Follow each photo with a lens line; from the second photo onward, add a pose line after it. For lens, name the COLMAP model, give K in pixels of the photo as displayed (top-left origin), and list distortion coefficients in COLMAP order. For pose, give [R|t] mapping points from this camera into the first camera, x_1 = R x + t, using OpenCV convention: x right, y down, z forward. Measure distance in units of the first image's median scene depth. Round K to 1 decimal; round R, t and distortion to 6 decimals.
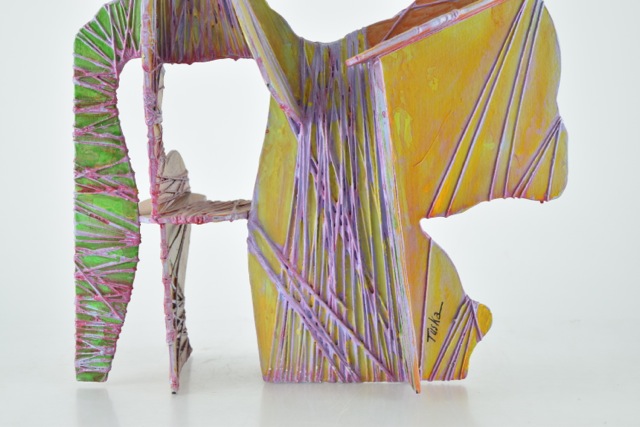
lens RADIAL K [[1443.3, 0, 319.9], [0, 1443.3, 213.2], [0, 0, 1]] dist [0.099261, 0.000000]
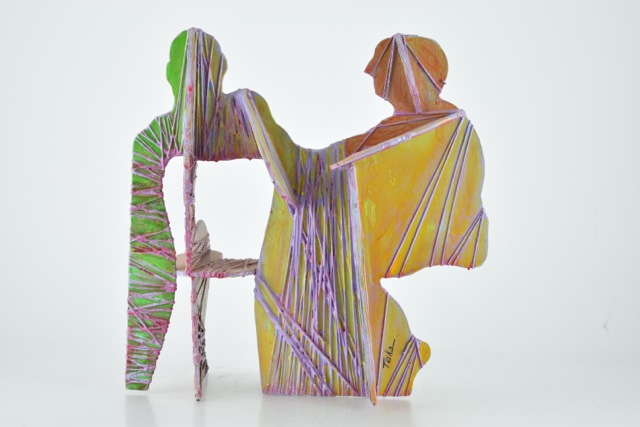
lens RADIAL K [[1408.5, 0, 320.7], [0, 1408.5, 213.0], [0, 0, 1]] dist [0.059677, 0.000000]
pose [[0.999471, 0.029072, 0.014587, -0.008733], [-0.028919, 0.999525, -0.010630, -0.042247], [-0.014889, 0.010203, 0.999837, -0.340630]]
